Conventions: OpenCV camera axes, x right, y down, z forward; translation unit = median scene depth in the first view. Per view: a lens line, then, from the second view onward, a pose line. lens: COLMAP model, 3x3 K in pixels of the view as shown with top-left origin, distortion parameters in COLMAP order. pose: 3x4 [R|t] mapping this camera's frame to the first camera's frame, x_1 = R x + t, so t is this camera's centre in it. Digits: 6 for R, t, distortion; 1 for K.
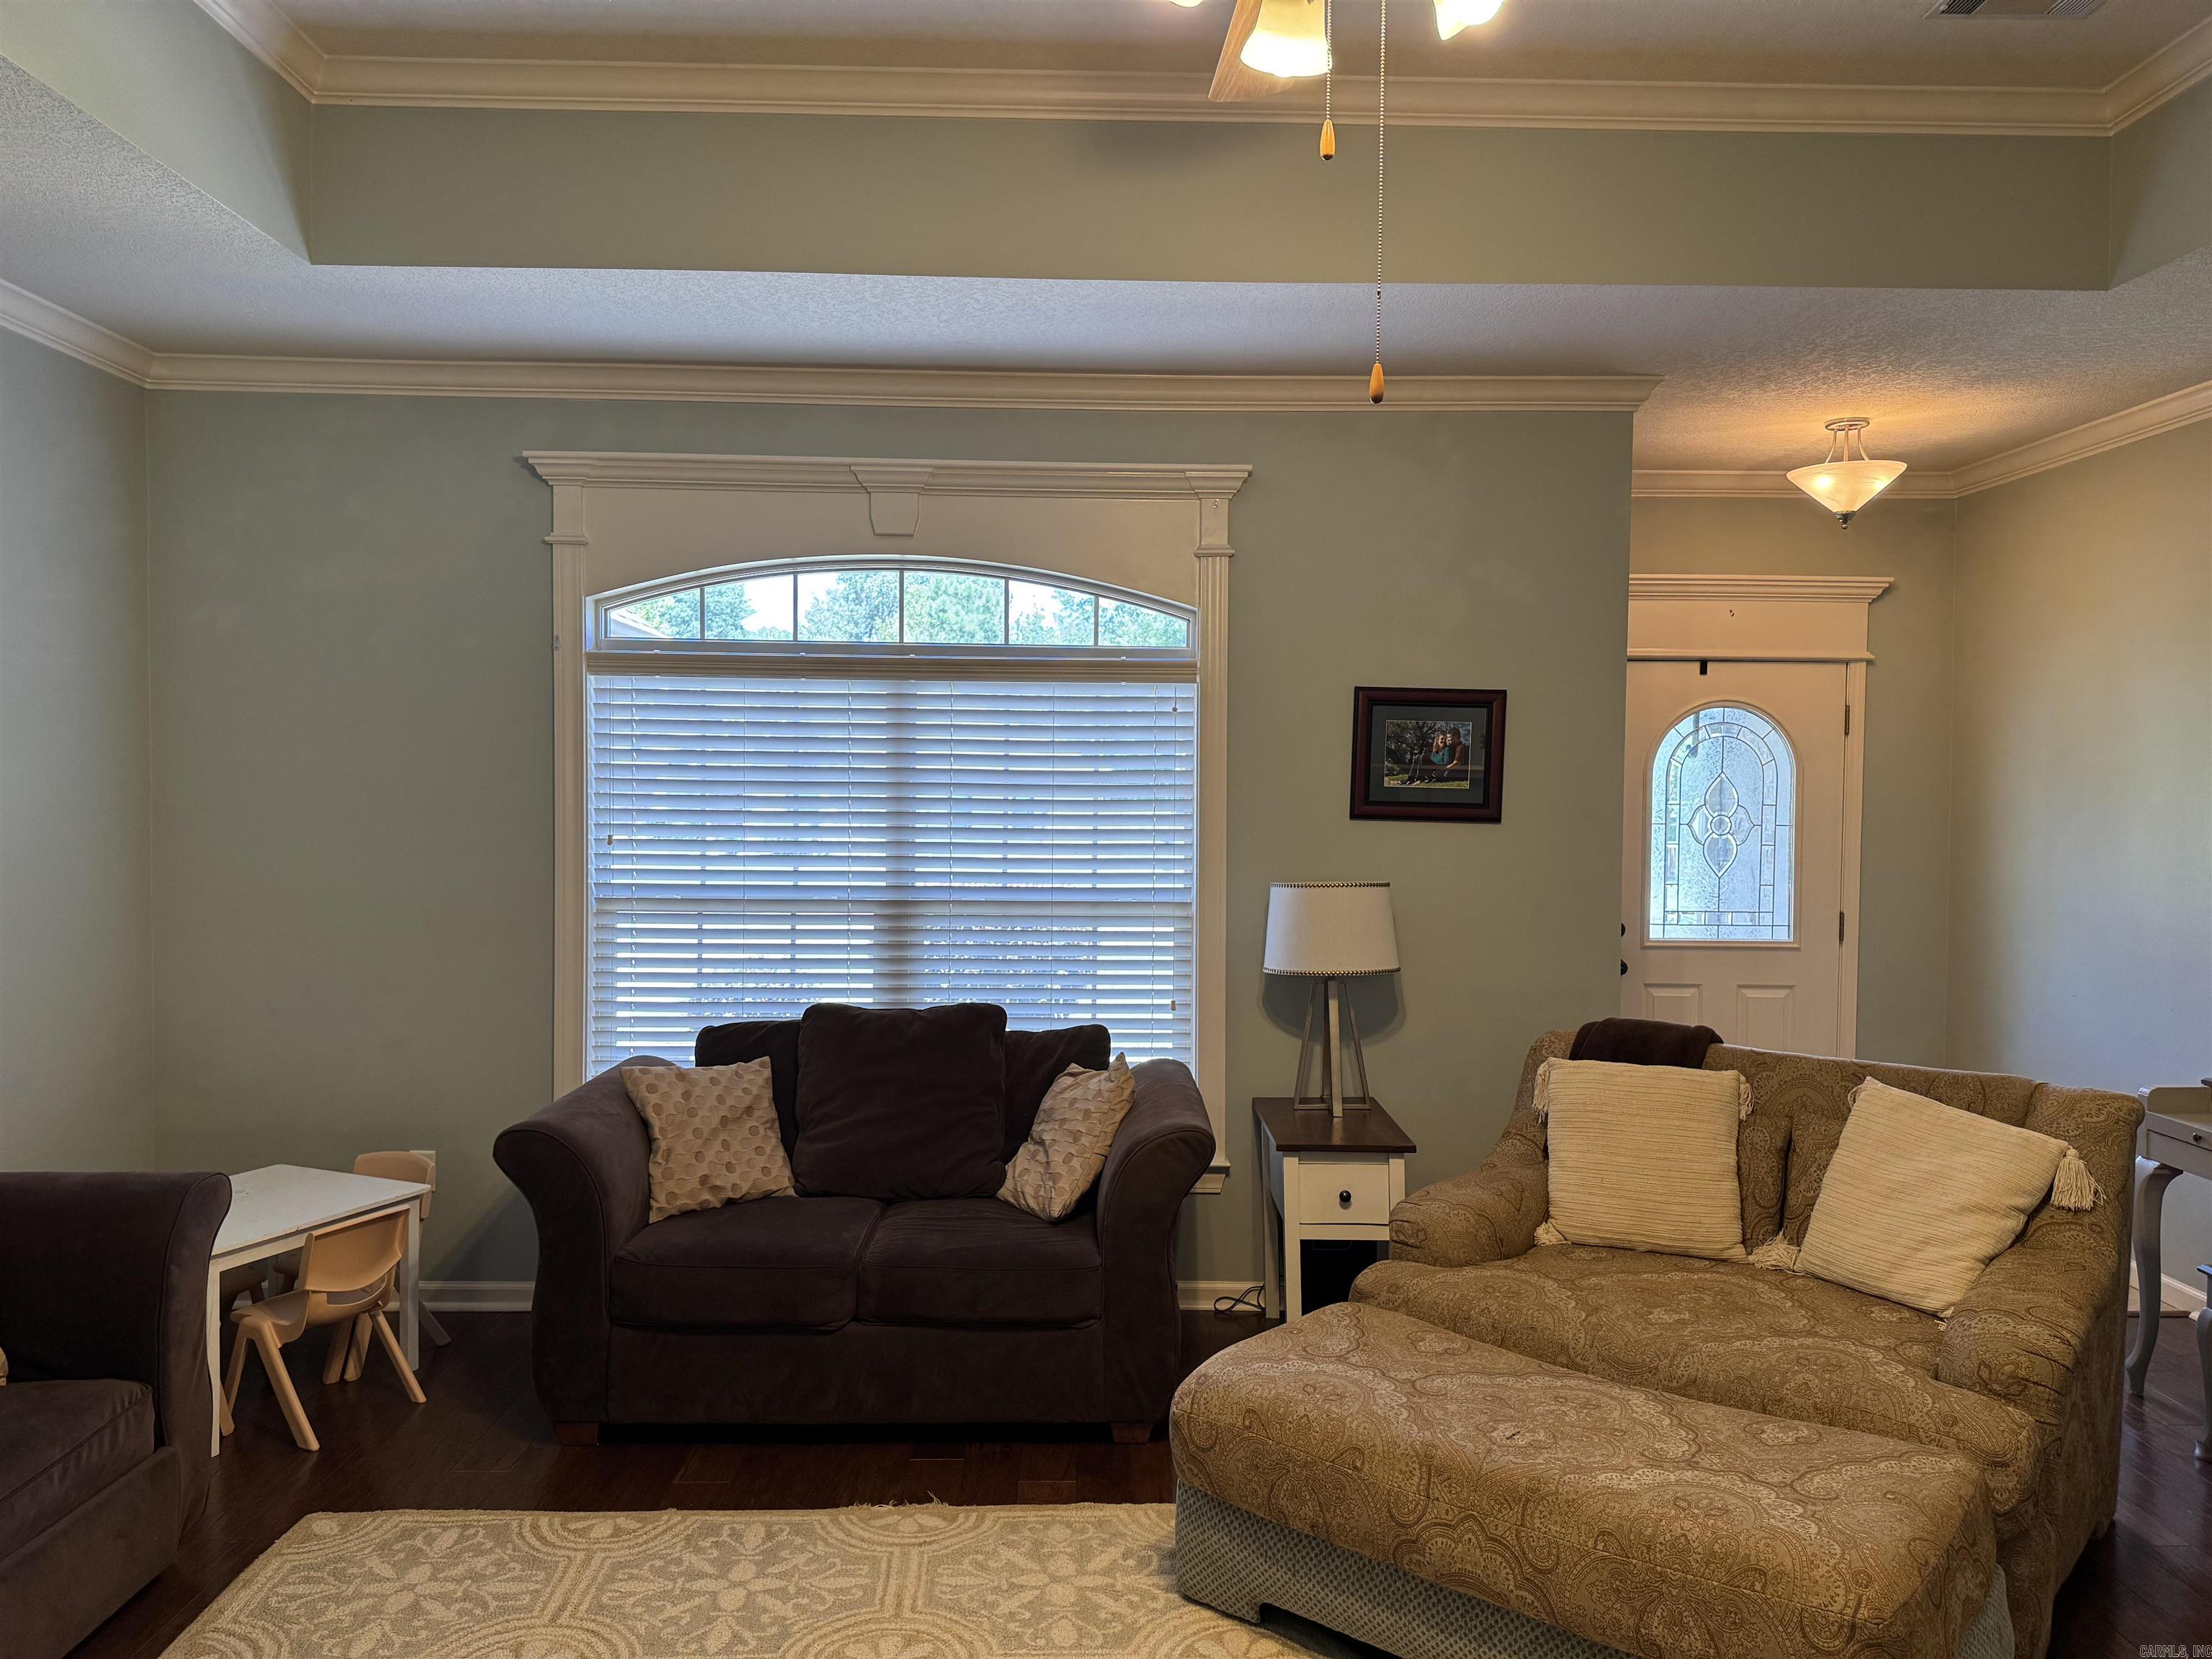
lens RADIAL K [[1546.9, 0, 1105.9], [0, 1546.9, 836.3], [0, 0, 1]] dist [0.139037, -0.222587]
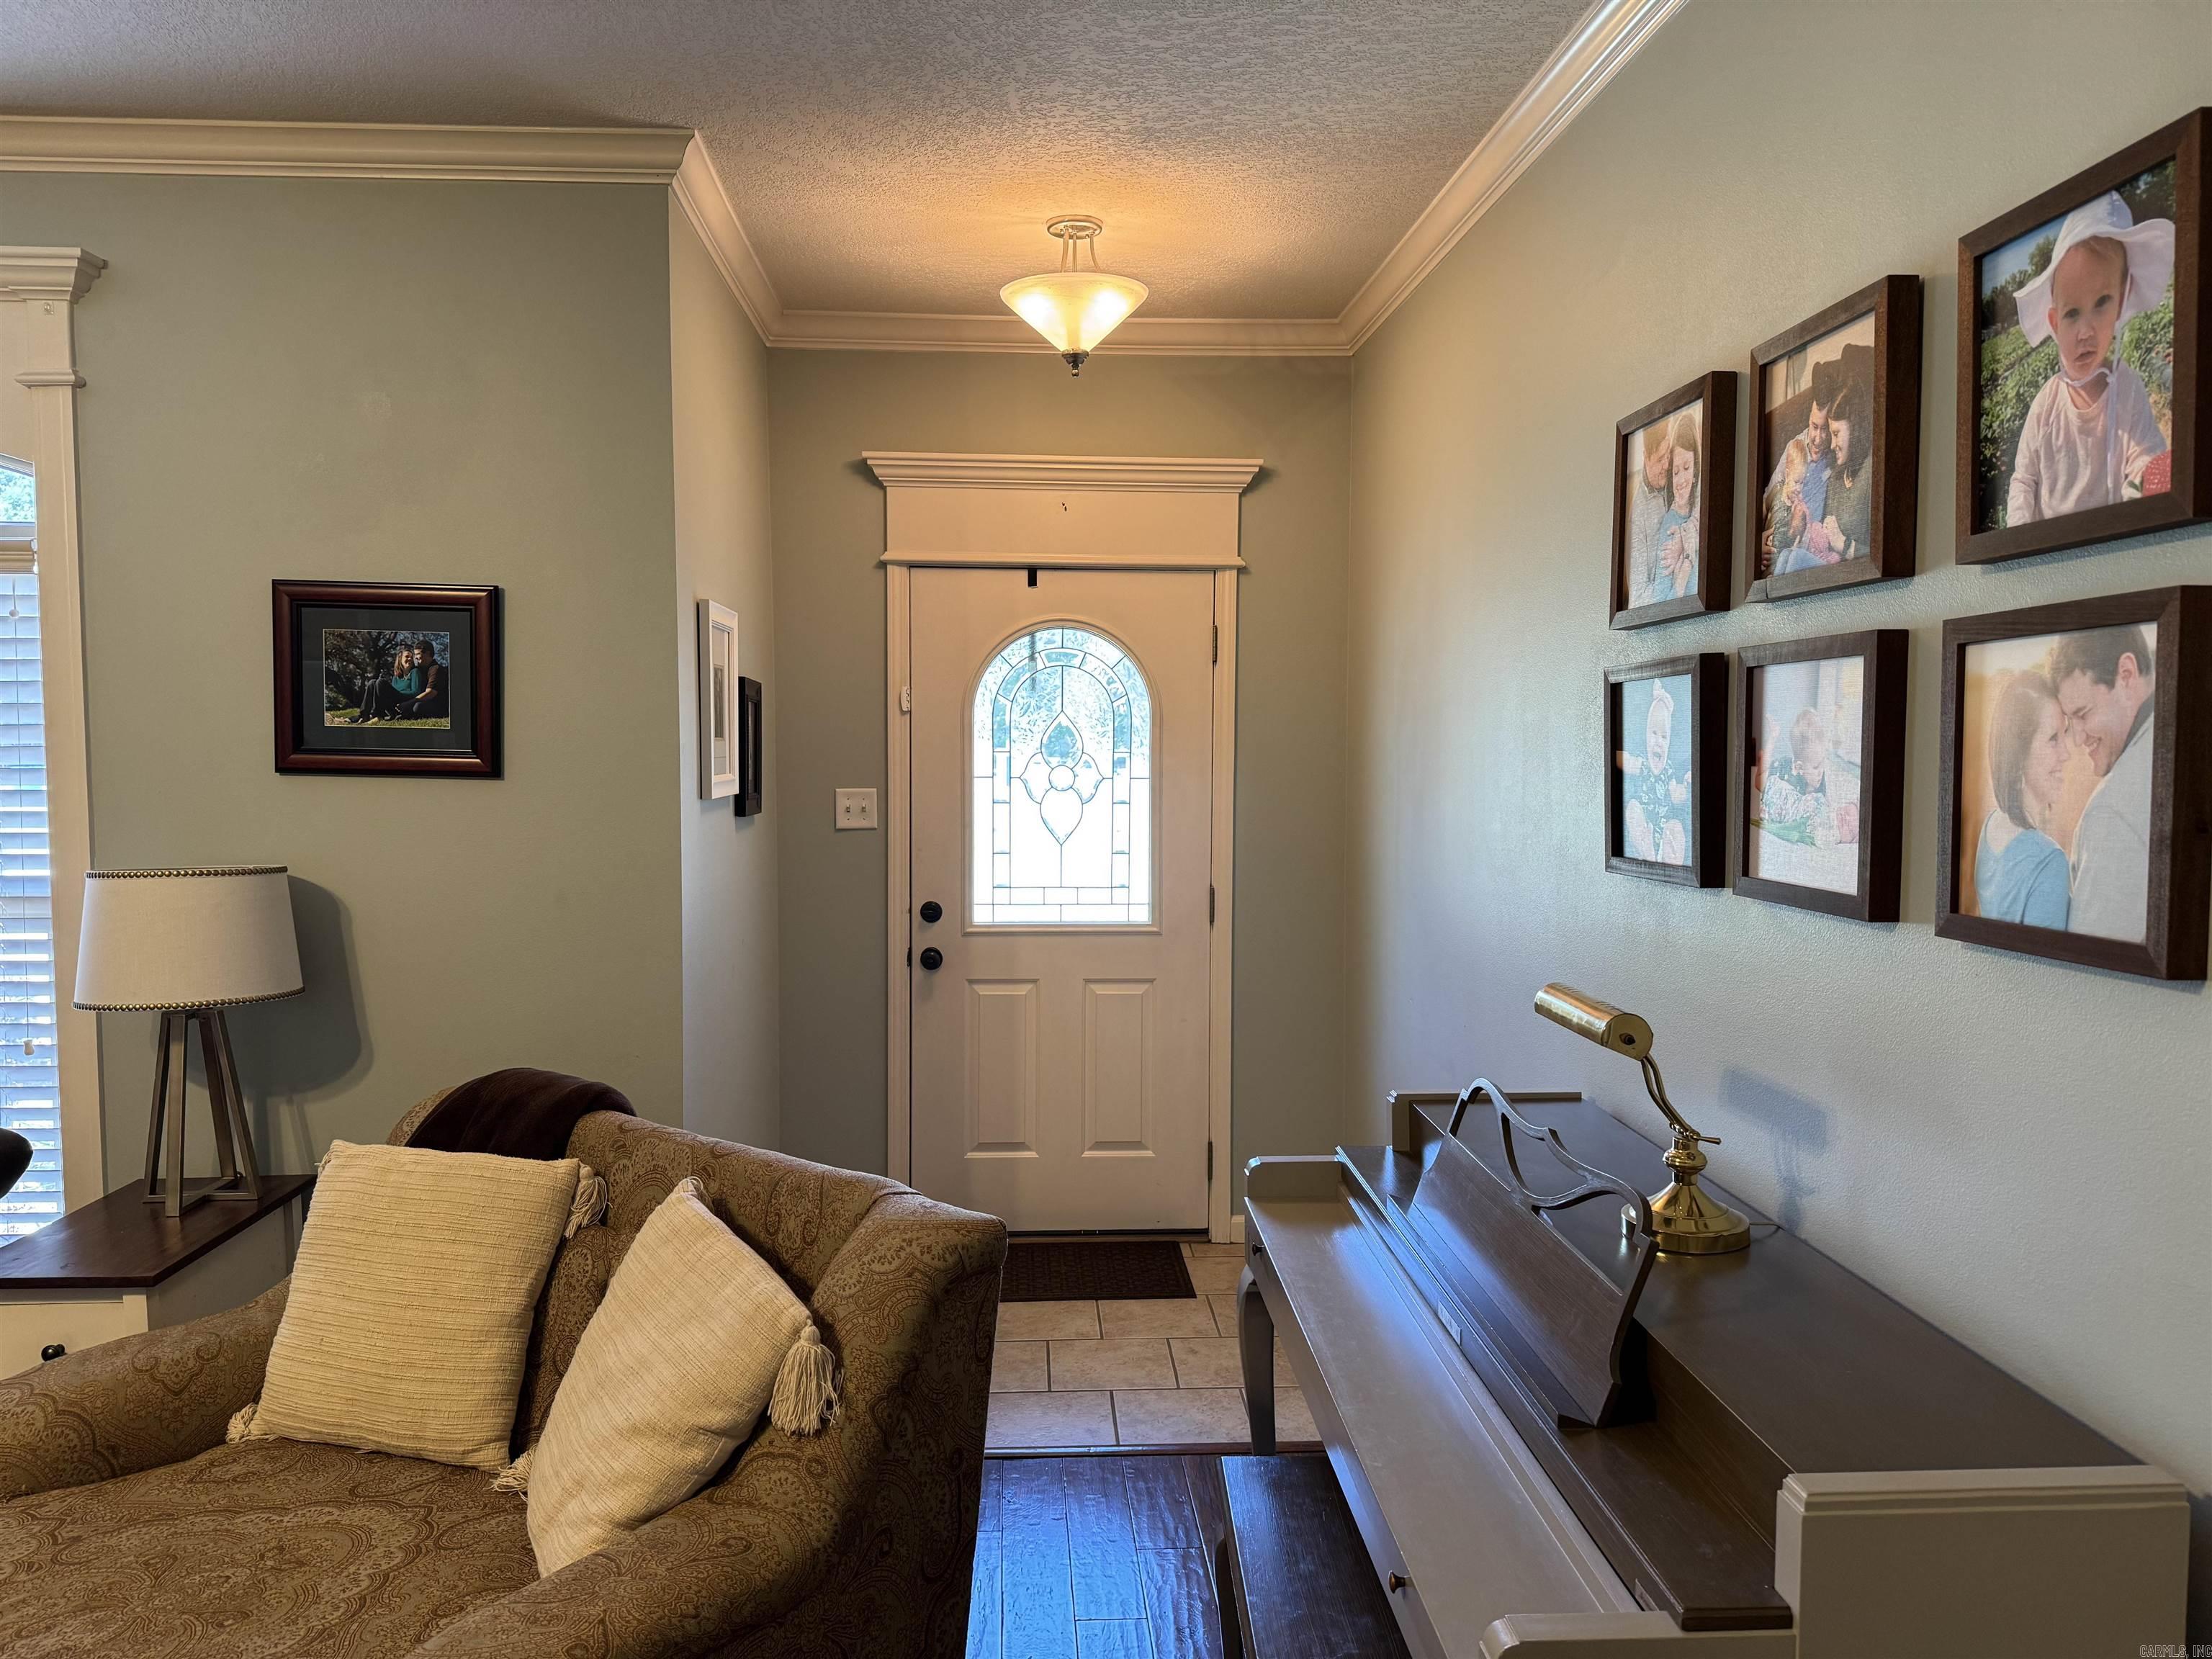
lens RADIAL K [[1536.6, 0, 1099.3], [0, 1536.6, 832.7], [0, 0, 1]] dist [0.132307, -0.141881]
pose [[0.999537, -0.007835, 0.029395, 0.514886], [0.006980, 0.999553, 0.029069, -0.002611], [-0.029609, -0.028850, 0.999145, 0.300017]]
